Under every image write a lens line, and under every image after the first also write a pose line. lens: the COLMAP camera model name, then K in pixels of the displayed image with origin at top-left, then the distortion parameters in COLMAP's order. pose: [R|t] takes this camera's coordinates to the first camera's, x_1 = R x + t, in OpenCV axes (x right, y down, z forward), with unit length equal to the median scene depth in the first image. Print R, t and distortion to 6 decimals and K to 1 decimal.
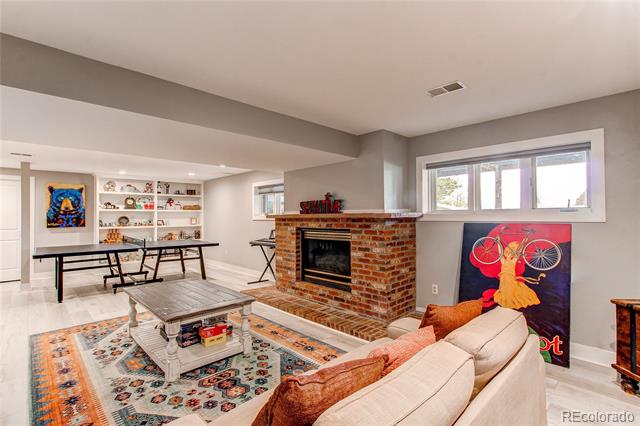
lens RADIAL K [[301.1, 0, 320.0], [0, 301.1, 213.0], [0, 0, 1]] dist [0.004237, 0.000824]
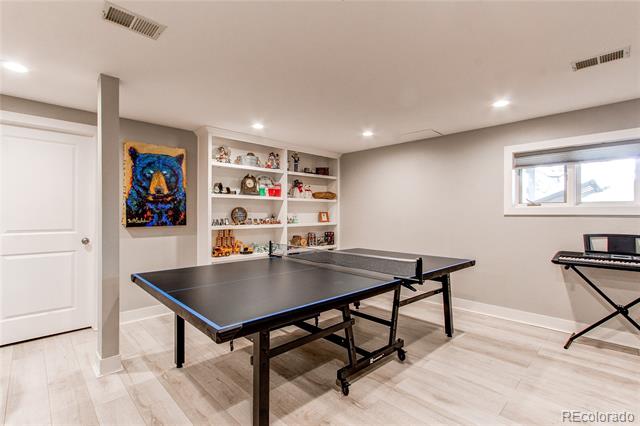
lens RADIAL K [[301.1, 0, 320.0], [0, 301.1, 213.0], [0, 0, 1]] dist [0.004237, 0.000824]
pose [[0.999979, 0.006486, 0.000204, -0.534629], [-0.006488, 0.999921, 0.010793, 0.015386], [-0.000134, -0.010794, 0.999942, 0.450674]]
